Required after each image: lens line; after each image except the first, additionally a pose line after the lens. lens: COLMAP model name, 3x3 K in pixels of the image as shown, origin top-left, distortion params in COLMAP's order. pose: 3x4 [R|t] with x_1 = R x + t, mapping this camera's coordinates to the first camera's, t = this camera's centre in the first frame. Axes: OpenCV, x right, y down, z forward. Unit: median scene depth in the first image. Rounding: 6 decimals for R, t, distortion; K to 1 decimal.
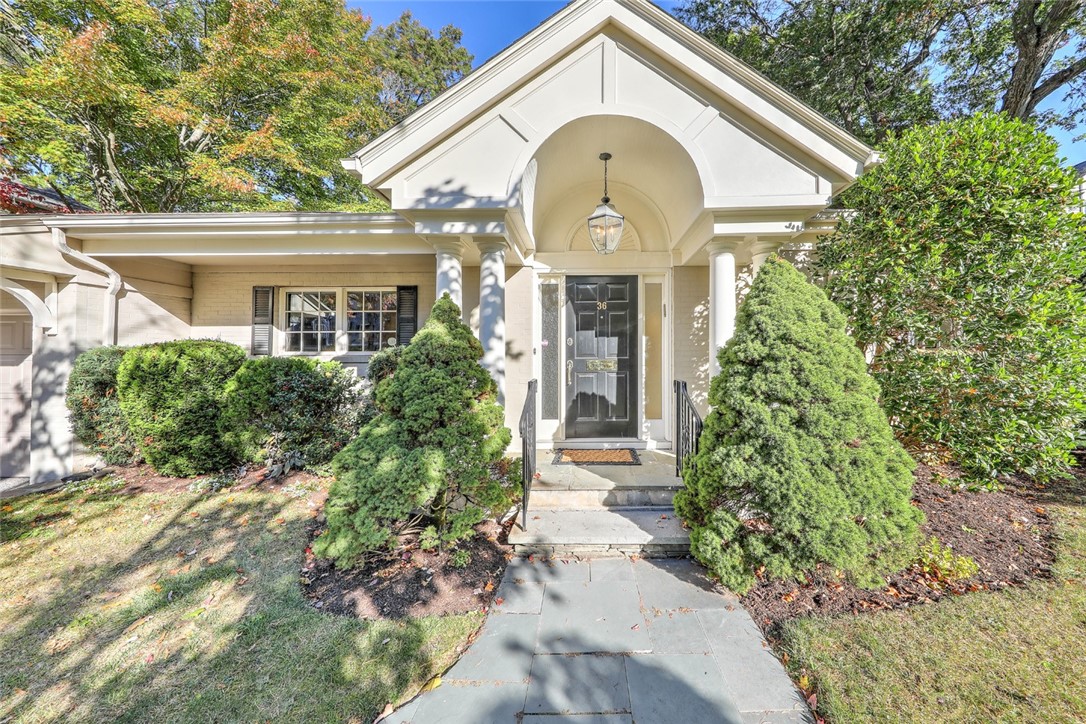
lens RADIAL K [[347.2, 0, 559.0], [0, 347.2, 351.6], [0, 0, 1]] dist [-0.001308, -0.000080]
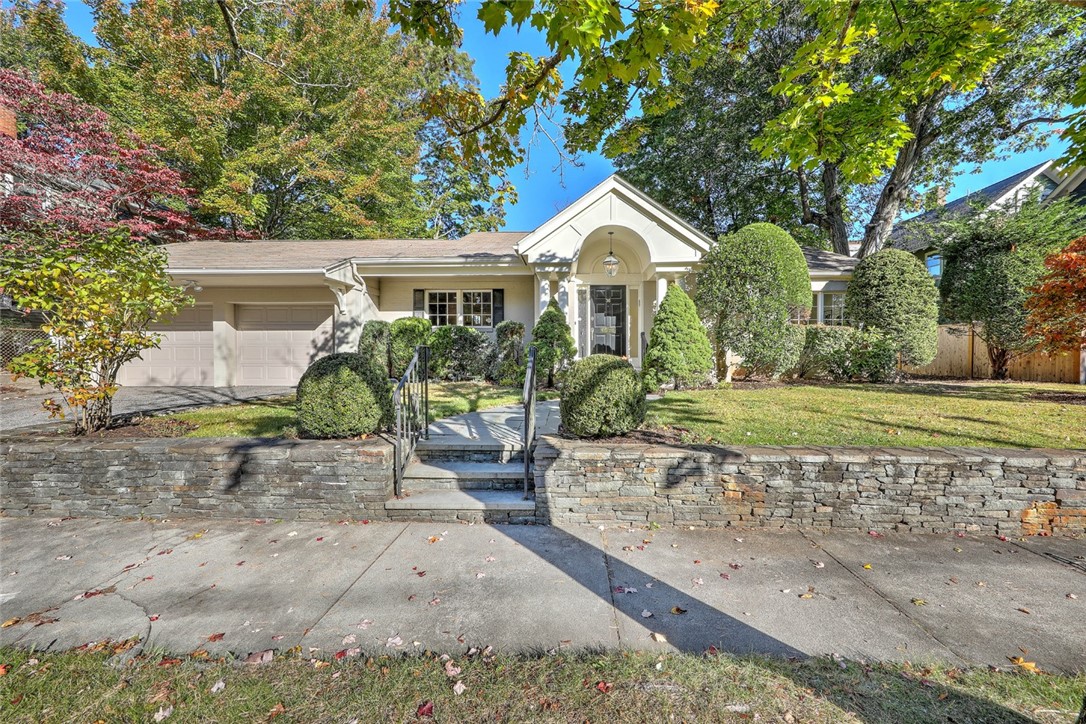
lens RADIAL K [[442.2, 0, 543.8], [0, 442.2, 359.1], [0, 0, 1]] dist [0.004272, -0.000048]
pose [[0.999885, 0.000286, 0.015173, -0.305789], [-0.000376, 0.999982, 0.005967, 0.203677], [-0.015171, -0.005972, 0.999867, -1.654202]]
